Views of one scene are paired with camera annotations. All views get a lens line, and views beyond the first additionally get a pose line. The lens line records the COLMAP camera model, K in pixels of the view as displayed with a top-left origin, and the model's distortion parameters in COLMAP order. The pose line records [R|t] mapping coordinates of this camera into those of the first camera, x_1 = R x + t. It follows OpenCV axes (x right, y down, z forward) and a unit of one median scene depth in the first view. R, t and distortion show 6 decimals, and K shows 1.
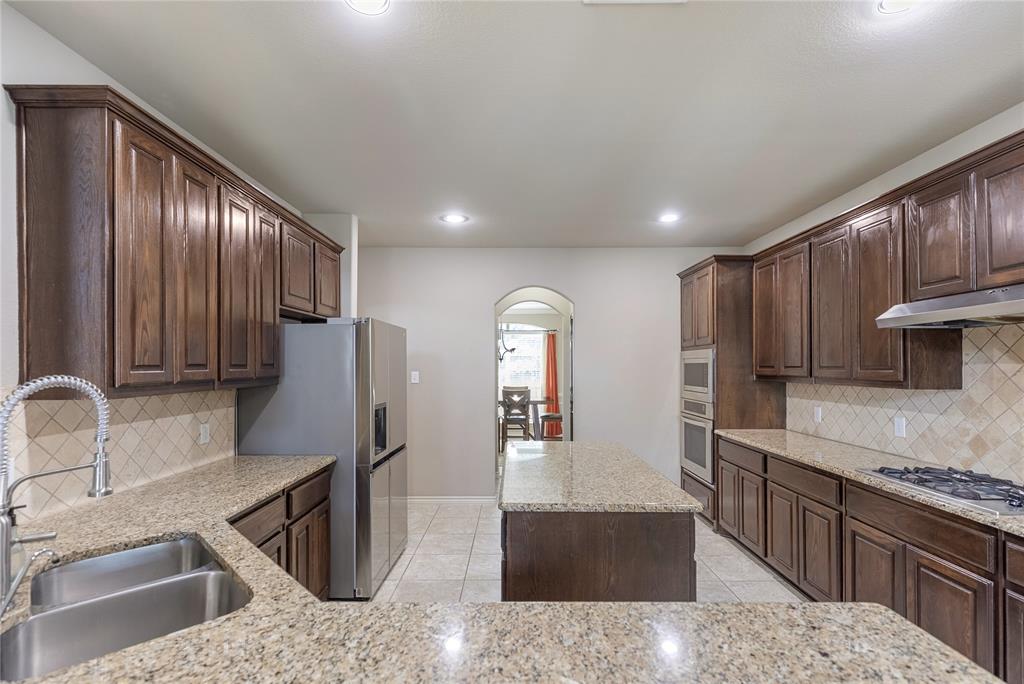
lens RADIAL K [[469.4, 0, 517.6], [0, 469.4, 360.5], [0, 0, 1]] dist [0.001667, -0.000081]
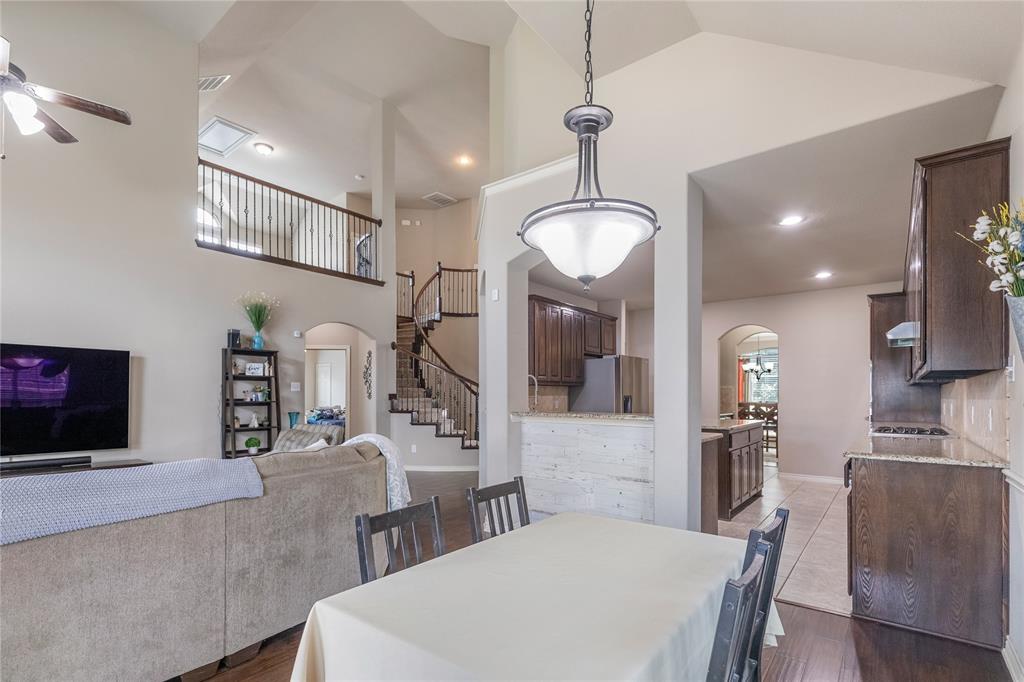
lens RADIAL K [[479.5, 0, 502.1], [0, 479.5, 389.7], [0, 0, 1]] dist [0.000286, -0.000138]
pose [[0.765734, -0.002800, -0.643151, 0.749040], [0.001799, 0.999996, -0.002212, 0.080815], [0.643155, 0.000537, 0.765736, -1.139828]]
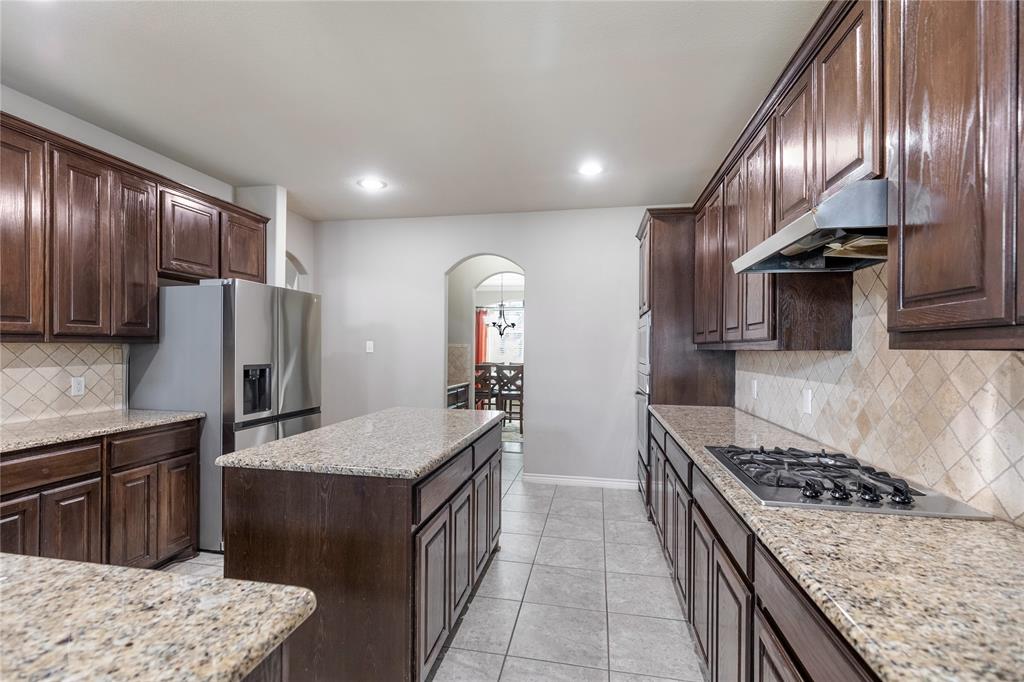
lens RADIAL K [[459.4, 0, 512.0], [0, 459.4, 341.0], [0, 0, 1]] dist [0.007923, -0.000125]
pose [[0.981385, 0.005185, -0.191980, 0.505140], [-0.006488, 0.999960, -0.006159, 0.050206], [0.191940, 0.007290, 0.981380, 0.138573]]
